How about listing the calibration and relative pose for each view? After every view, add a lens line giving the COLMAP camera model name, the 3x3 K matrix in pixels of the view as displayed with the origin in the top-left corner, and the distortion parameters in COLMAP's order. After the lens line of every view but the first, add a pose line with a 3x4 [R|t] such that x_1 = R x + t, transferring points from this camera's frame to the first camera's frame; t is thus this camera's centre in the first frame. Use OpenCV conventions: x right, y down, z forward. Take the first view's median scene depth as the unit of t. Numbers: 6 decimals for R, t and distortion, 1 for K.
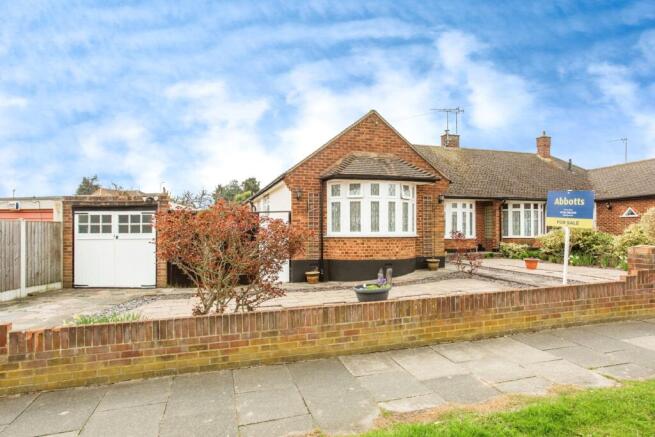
lens RADIAL K [[398.4, 0, 335.2], [0, 398.4, 230.7], [0, 0, 1]] dist [-0.015106, 0.013072]
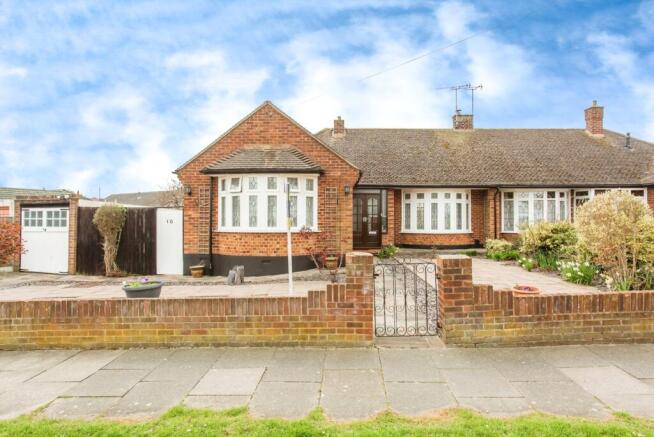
lens RADIAL K [[397.7, 0, 327.3], [0, 397.7, 215.0], [0, 0, 1]] dist [-0.015106, 0.013072]
pose [[0.945432, -0.000900, -0.325817, 0.583215], [-0.003254, 0.999920, -0.012204, -0.015444], [0.325802, 0.012598, 0.945354, 0.146453]]
